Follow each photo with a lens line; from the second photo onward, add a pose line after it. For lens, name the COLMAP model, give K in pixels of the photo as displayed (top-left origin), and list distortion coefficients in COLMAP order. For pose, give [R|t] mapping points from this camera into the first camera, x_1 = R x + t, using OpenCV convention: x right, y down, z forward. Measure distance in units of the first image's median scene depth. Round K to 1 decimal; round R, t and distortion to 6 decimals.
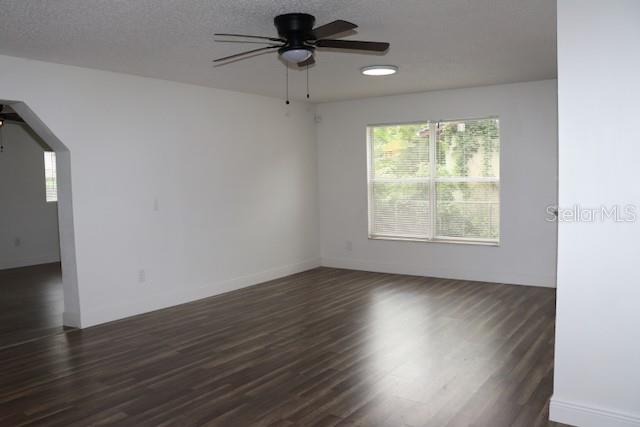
lens RADIAL K [[522.4, 0, 320.0], [0, 522.4, 213.5], [0, 0, 1]] dist [-0.163888, 0.124213]
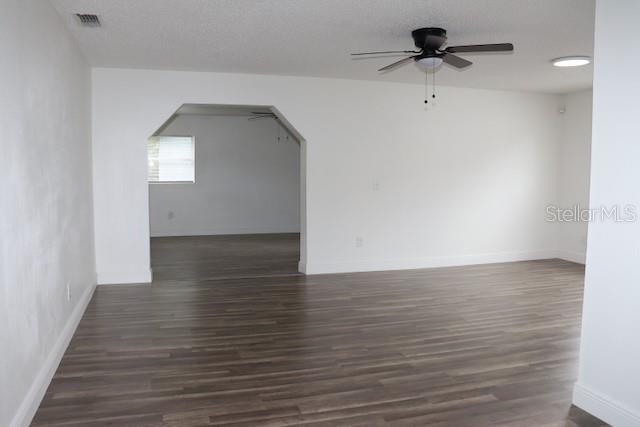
lens RADIAL K [[522.4, 0, 320.0], [0, 522.4, 213.5], [0, 0, 1]] dist [-0.163888, 0.124213]
pose [[0.797152, 0.078288, -0.598681, 0.462742], [-0.064827, 0.996924, 0.044048, 0.007255], [0.600288, 0.003698, 0.799775, -0.100656]]
